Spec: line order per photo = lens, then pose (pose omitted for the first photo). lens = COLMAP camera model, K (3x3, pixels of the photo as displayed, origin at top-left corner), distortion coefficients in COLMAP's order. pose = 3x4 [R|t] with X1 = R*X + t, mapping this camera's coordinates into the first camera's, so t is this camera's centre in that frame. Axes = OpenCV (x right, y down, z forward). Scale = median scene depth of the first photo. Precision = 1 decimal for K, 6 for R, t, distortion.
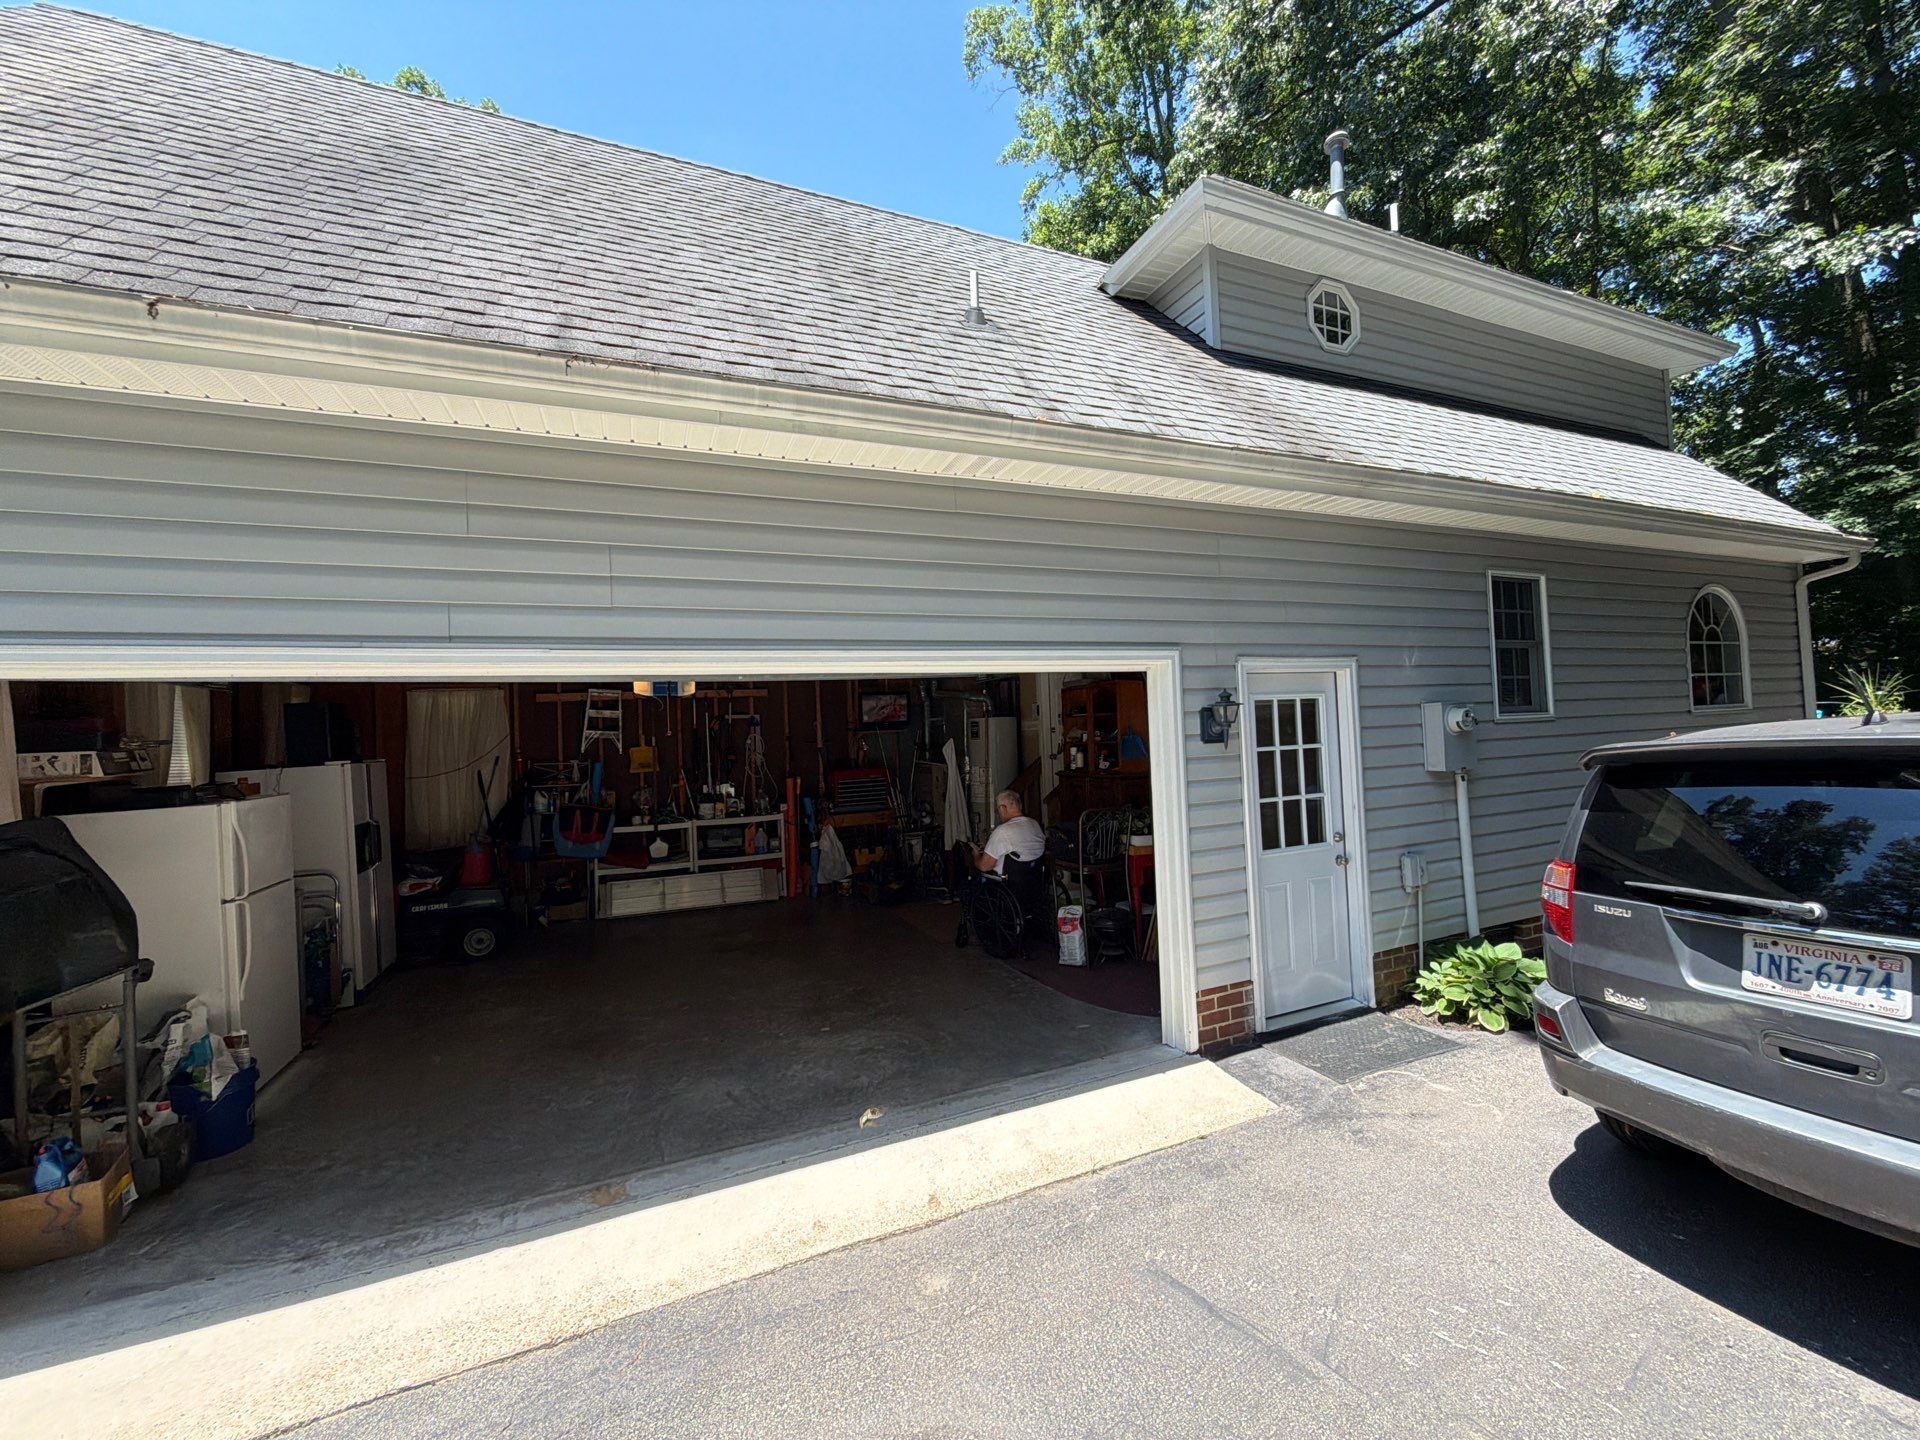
lens RADIAL K [[770.3, 0, 960.0], [0, 770.3, 720.0], [0, 0, 1]] dist [0.001854, 0.000172]
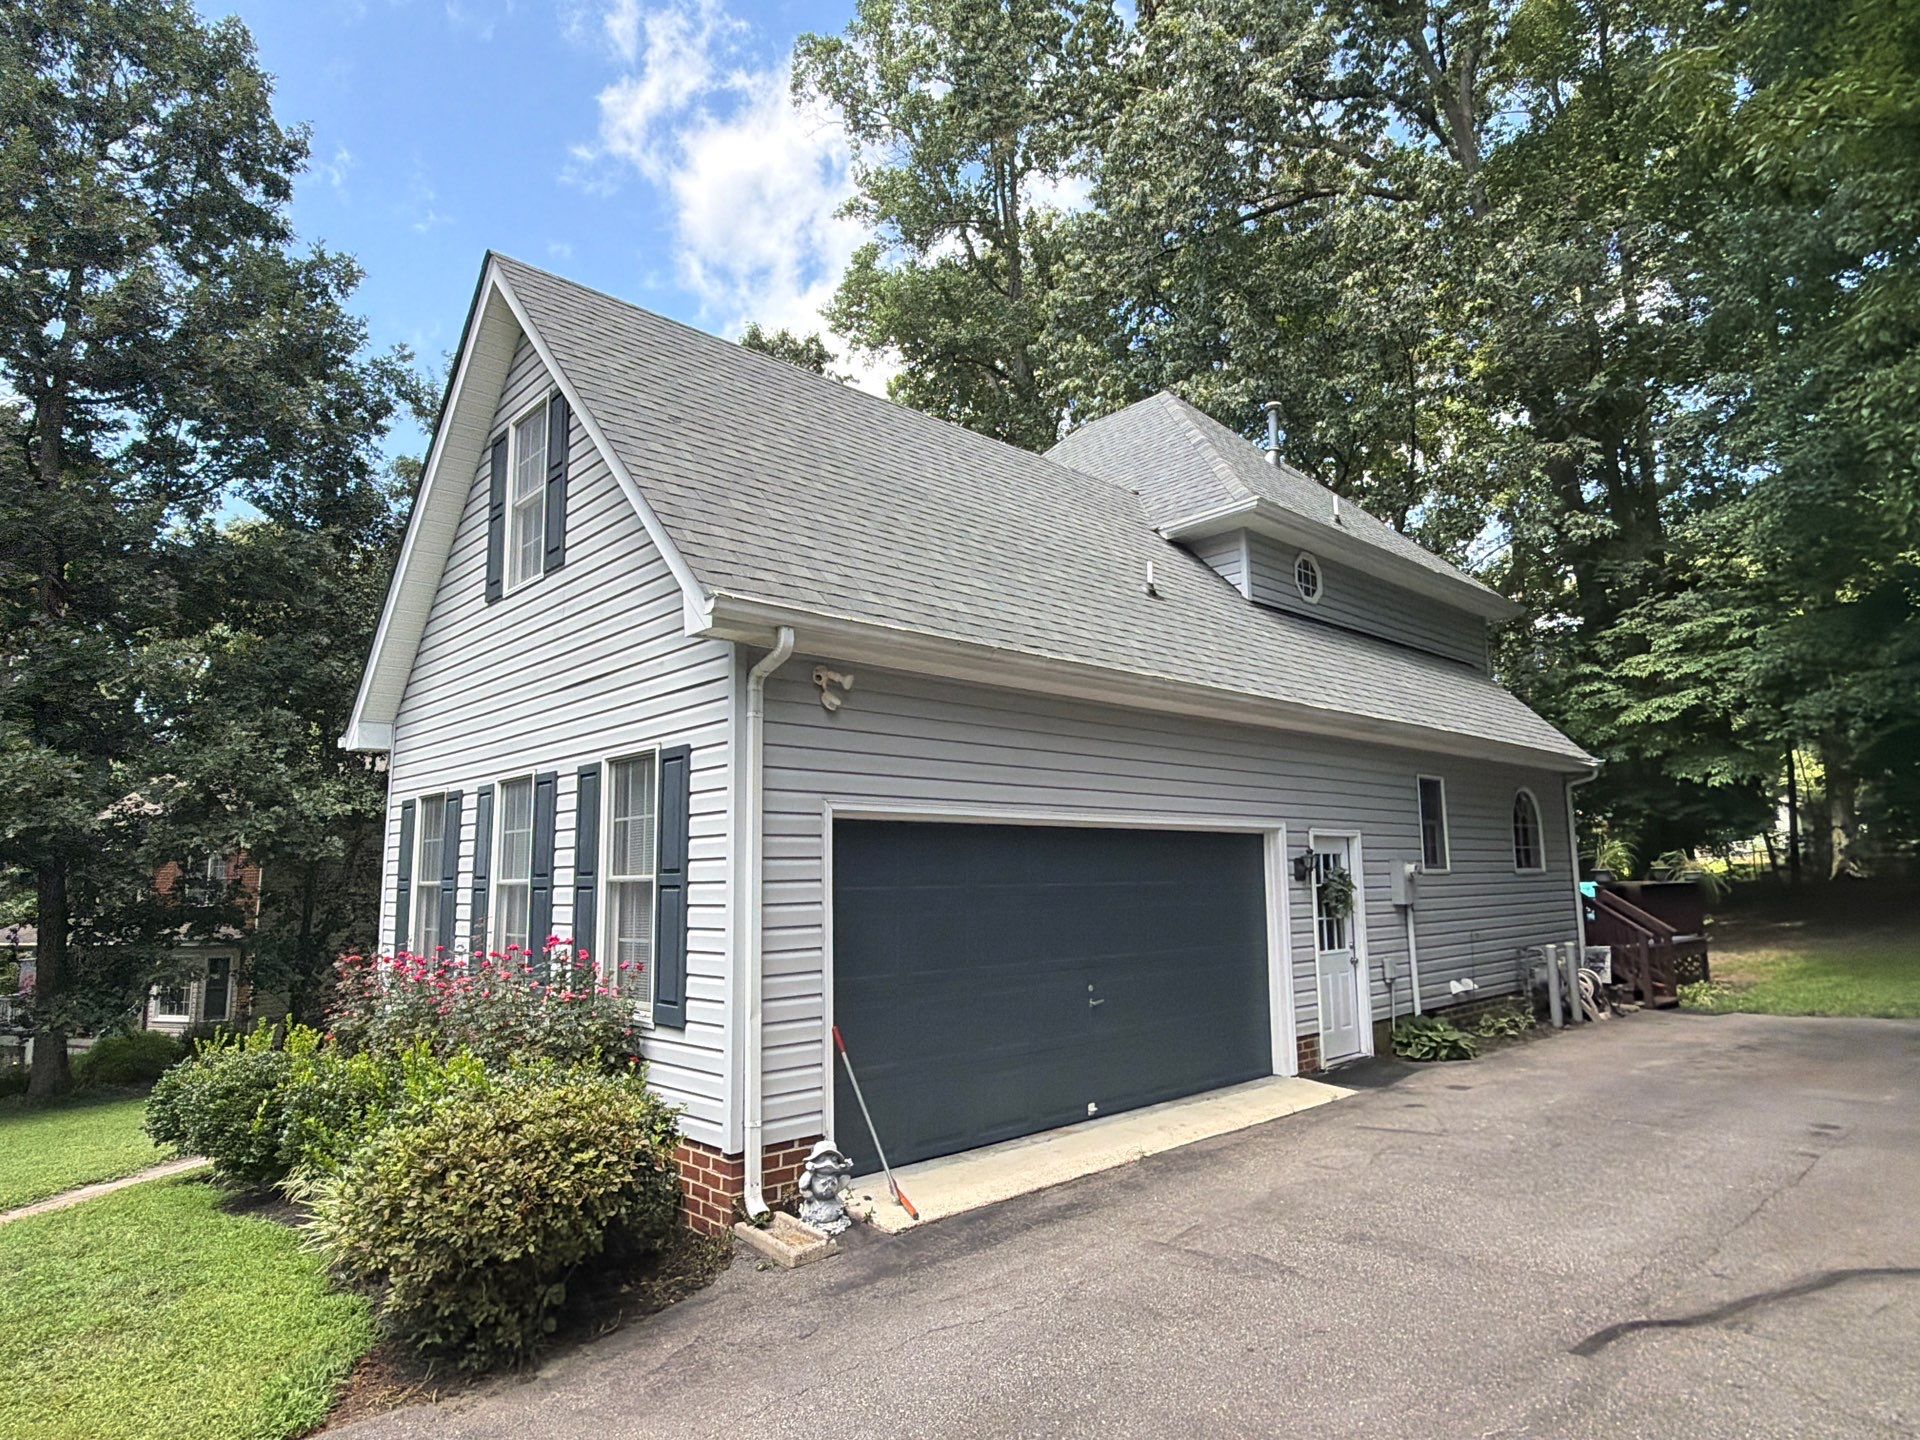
lens RADIAL K [[1129.2, 0, 960.0], [0, 1129.2, 720.0], [0, 0, 1]] dist [-0.004028, -0.000445]
pose [[0.939419, 0.078711, 0.333611, -0.978803], [-0.035886, 0.990514, -0.132646, 0.031859], [-0.340887, 0.112638, 0.933332, -0.842513]]
